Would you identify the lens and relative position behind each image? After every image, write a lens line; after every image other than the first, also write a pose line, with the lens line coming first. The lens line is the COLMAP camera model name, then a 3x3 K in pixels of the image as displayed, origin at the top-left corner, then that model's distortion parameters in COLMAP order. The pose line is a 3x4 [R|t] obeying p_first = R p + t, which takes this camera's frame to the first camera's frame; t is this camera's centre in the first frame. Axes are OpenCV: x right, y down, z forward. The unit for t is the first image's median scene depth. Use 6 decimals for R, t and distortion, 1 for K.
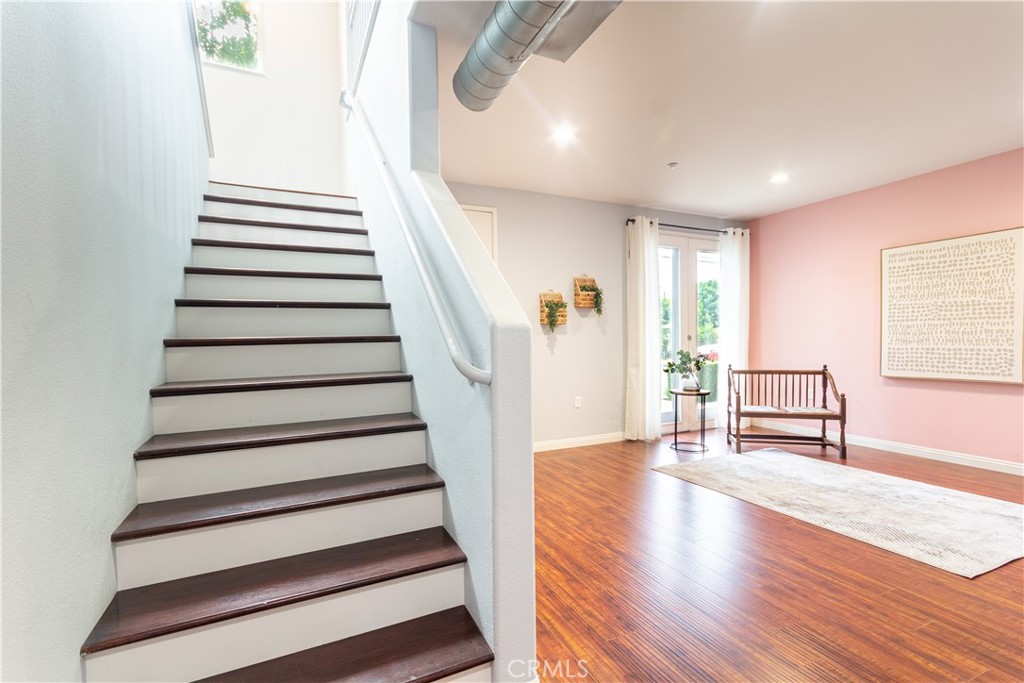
lens RADIAL K [[476.6, 0, 522.3], [0, 476.6, 347.7], [0, 0, 1]] dist [0.020734, 0.000196]
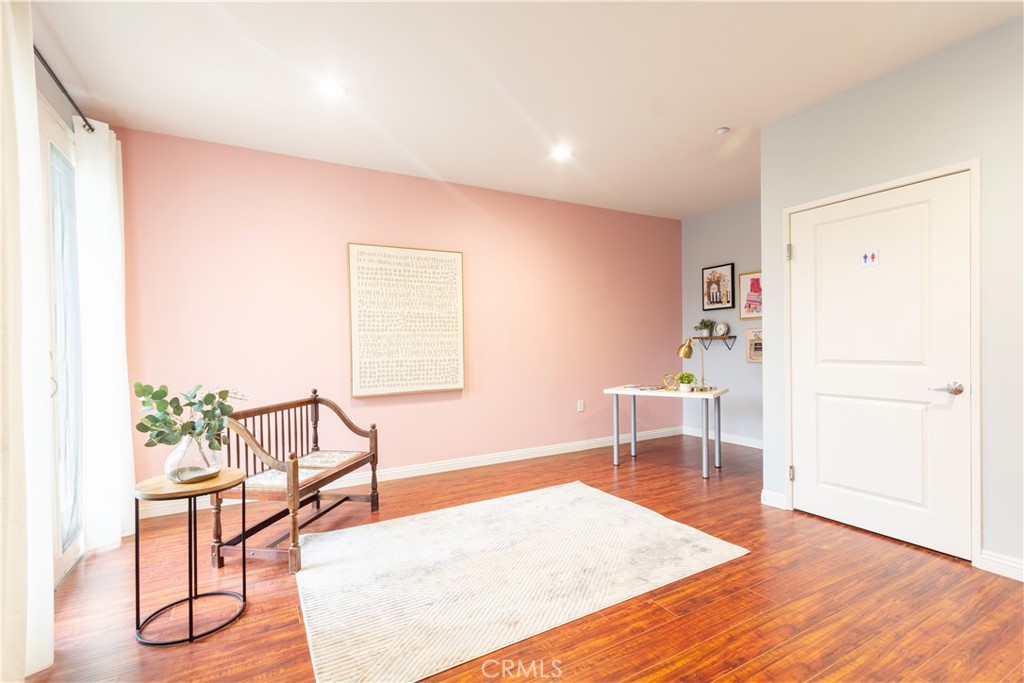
lens RADIAL K [[476.6, 0, 522.3], [0, 476.6, 347.7], [0, 0, 1]] dist [0.020734, 0.000196]
pose [[-0.064831, 0.000213, 0.997896, -0.096643], [0.035251, 0.999376, 0.002077, -0.017866], [-0.997273, 0.035312, -0.064798, 0.835294]]
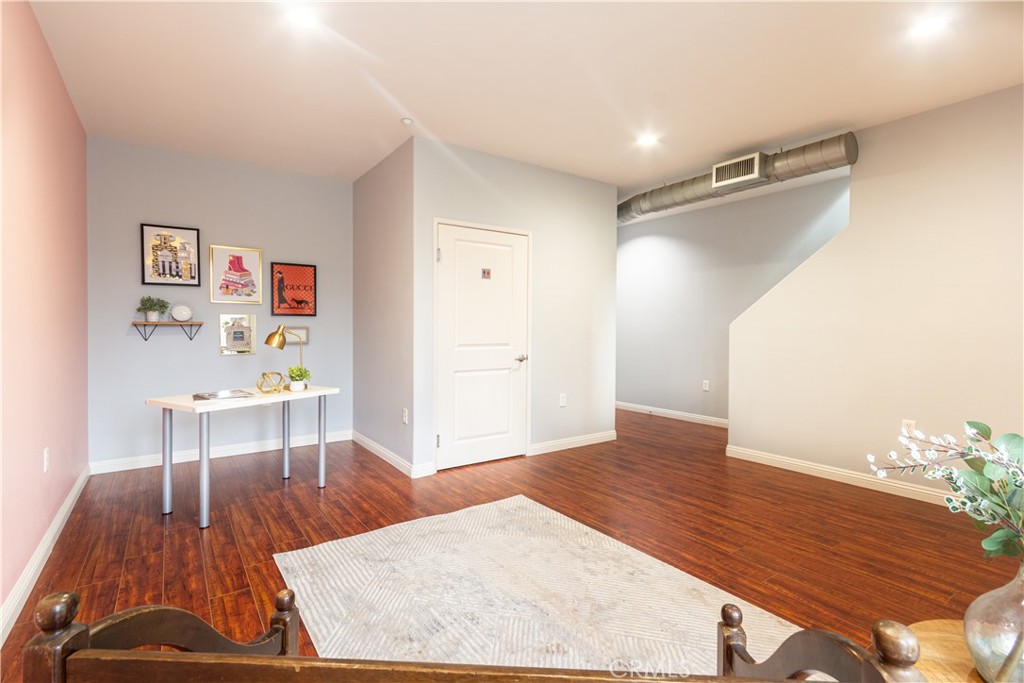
lens RADIAL K [[483.8, 0, 512.8], [0, 483.8, 337.0], [0, 0, 1]] dist [0.002959, 0.000359]
pose [[-0.987685, 0.008202, -0.156238, 0.612454], [0.002637, 0.999356, 0.035796, -0.029626], [0.156431, 0.034943, -0.987071, 1.265423]]
